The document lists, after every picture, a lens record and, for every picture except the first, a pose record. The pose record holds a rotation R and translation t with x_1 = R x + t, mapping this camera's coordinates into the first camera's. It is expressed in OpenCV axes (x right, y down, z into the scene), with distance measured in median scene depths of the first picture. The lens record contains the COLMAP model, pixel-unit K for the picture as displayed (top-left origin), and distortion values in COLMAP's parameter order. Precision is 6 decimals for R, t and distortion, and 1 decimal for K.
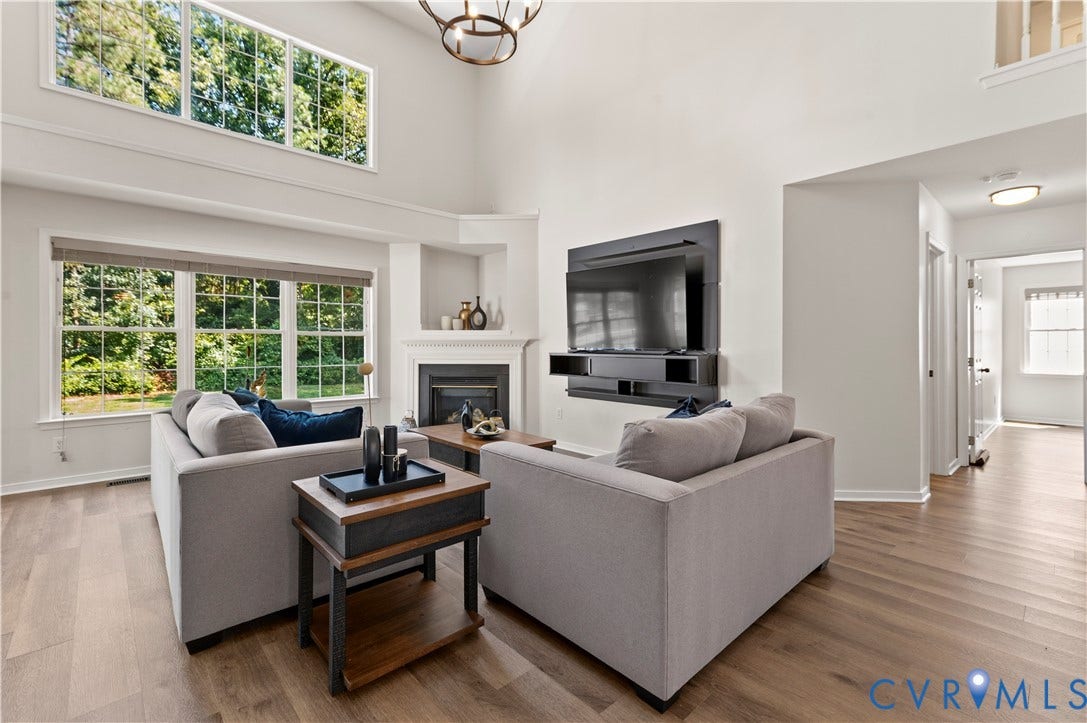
lens RADIAL K [[479.2, 0, 542.2], [0, 479.2, 345.7], [0, 0, 1]] dist [0.010832, 0.000458]
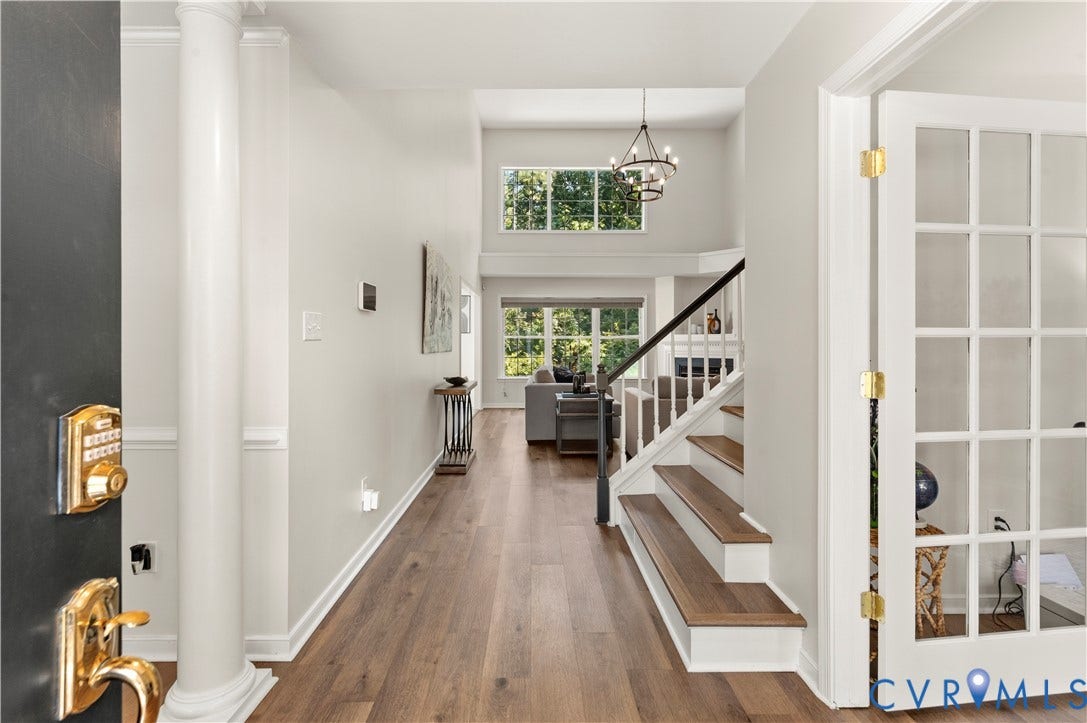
lens RADIAL K [[503.0, 0, 532.5], [0, 503.0, 345.1], [0, 0, 1]] dist [0.001135, 0.000106]
pose [[0.735326, -0.000969, -0.677712, 0.476387], [0.002593, 0.999996, 0.001384, -0.003060], [0.677708, -0.002775, 0.735326, -0.435862]]
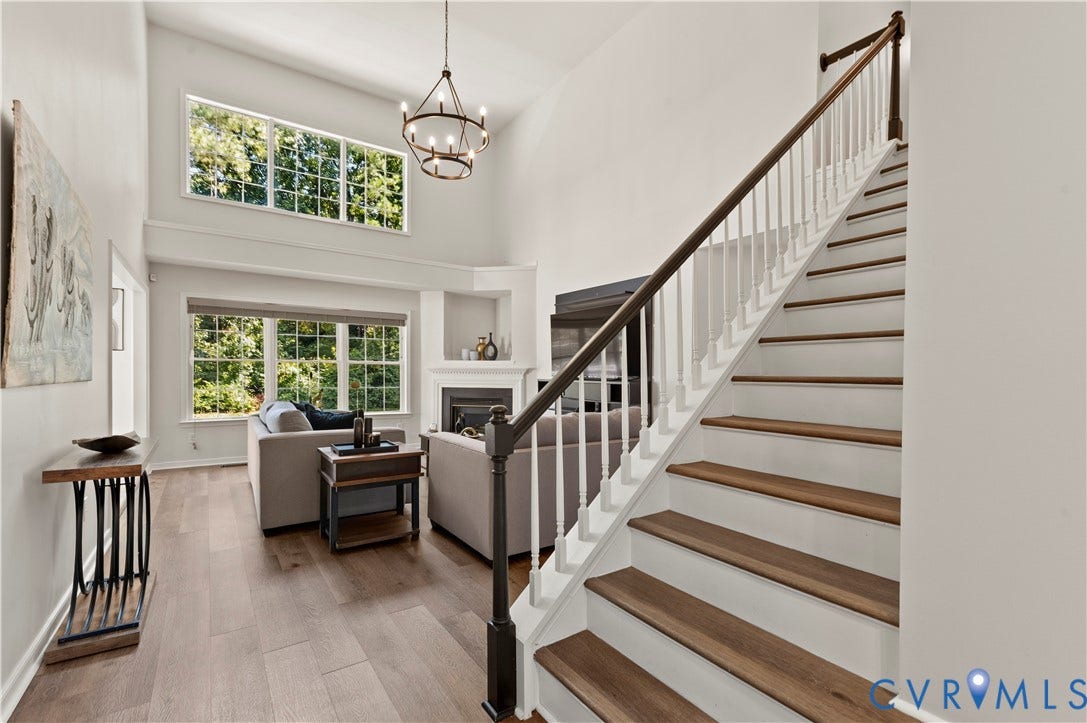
lens RADIAL K [[491.8, 0, 550.5], [0, 491.8, 379.3], [0, 0, 1]] dist [0.012517, -0.000394]
pose [[0.990605, 0.008155, -0.136507, 0.198565], [-0.006606, 0.999909, 0.011796, -0.000157], [0.136591, -0.010783, 0.990569, -0.235062]]
